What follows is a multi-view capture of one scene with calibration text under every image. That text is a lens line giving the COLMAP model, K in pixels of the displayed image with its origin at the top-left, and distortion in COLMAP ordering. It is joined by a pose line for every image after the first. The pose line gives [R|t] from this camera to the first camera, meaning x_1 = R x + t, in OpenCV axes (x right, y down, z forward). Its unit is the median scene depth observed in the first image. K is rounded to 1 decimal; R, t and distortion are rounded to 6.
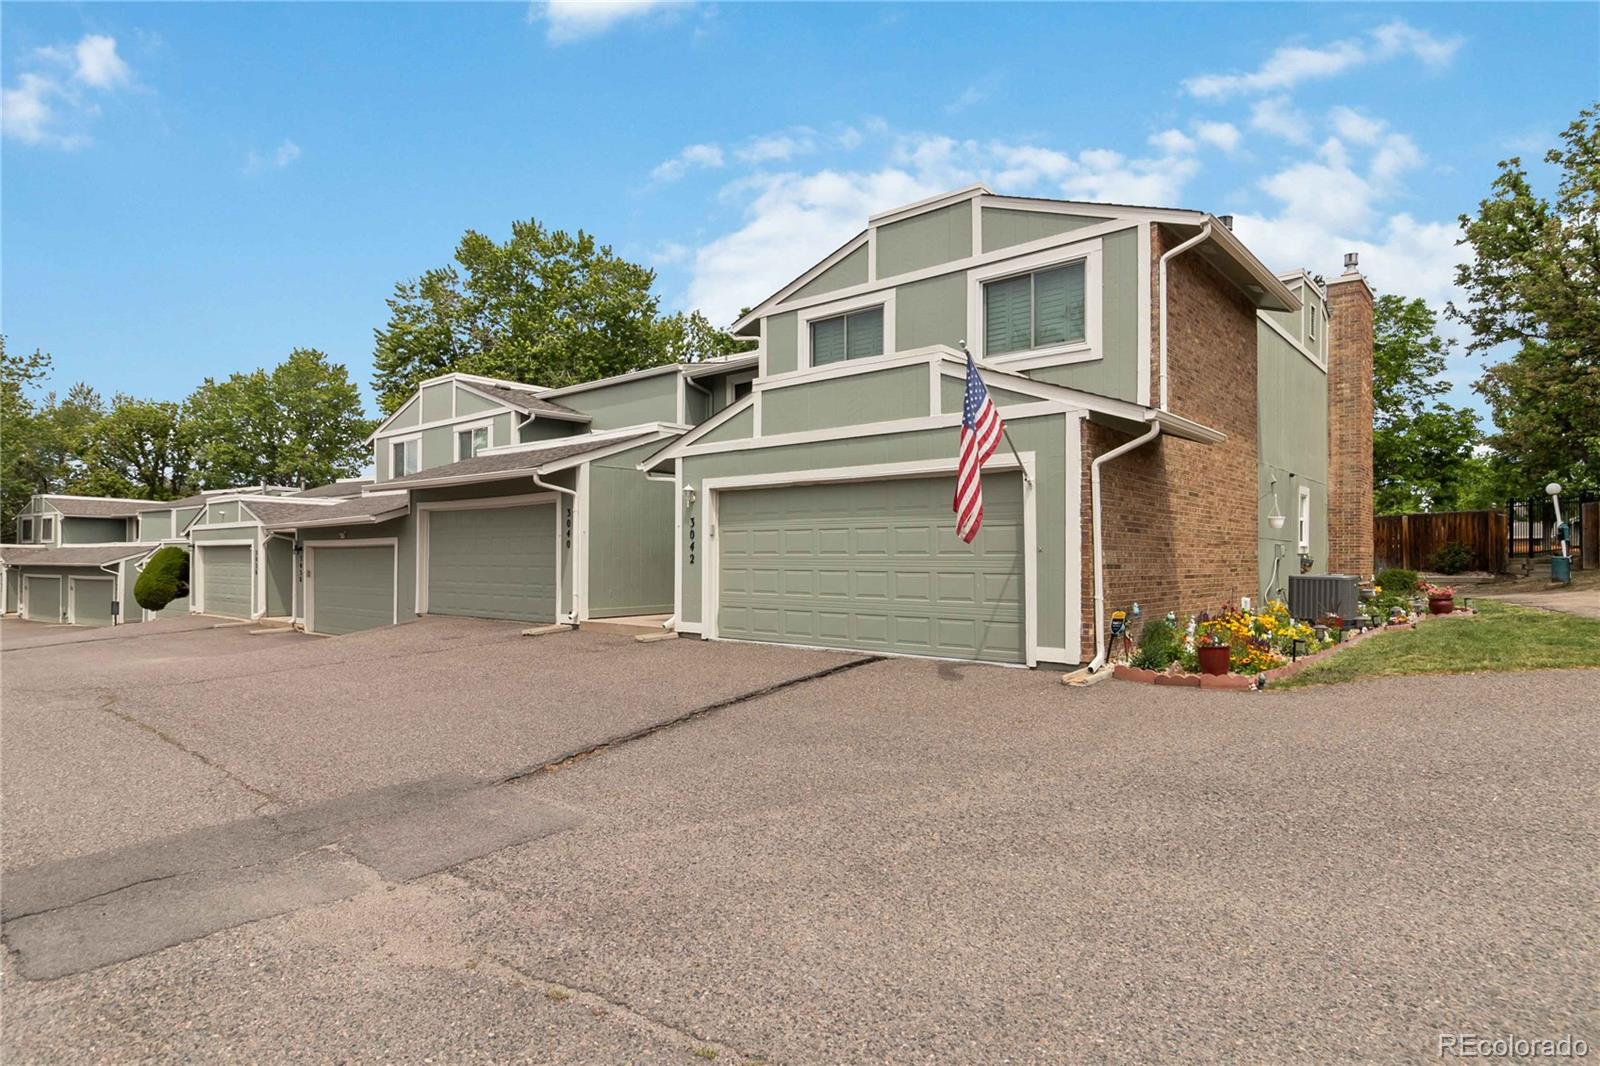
lens RADIAL K [[882.3, 0, 799.0], [0, 882.3, 553.7], [0, 0, 1]] dist [0.000435, 0.000135]
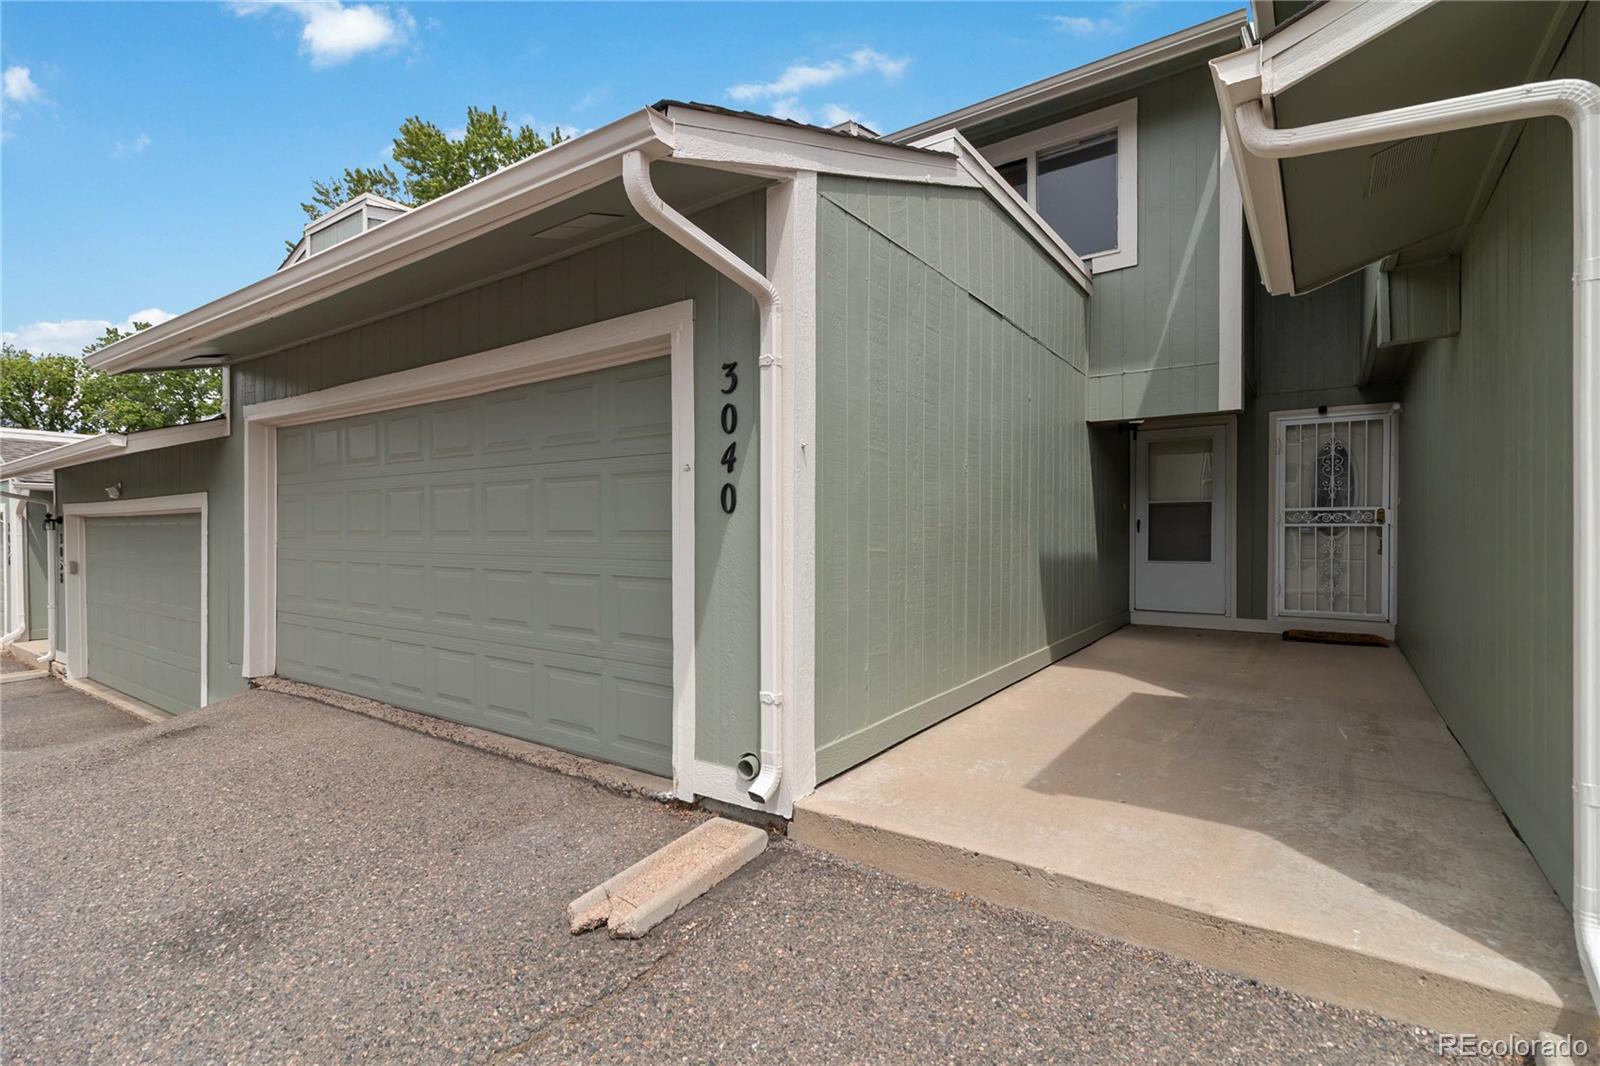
lens RADIAL K [[761.4, 0, 800.0], [0, 761.4, 533.0], [0, 0, 1]] dist [0.001025, -0.000023]
pose [[0.995082, -0.003335, 0.099000, -0.158144], [0.002218, 0.999933, 0.011394, -0.001862], [-0.099031, -0.011119, 0.995022, 0.464571]]
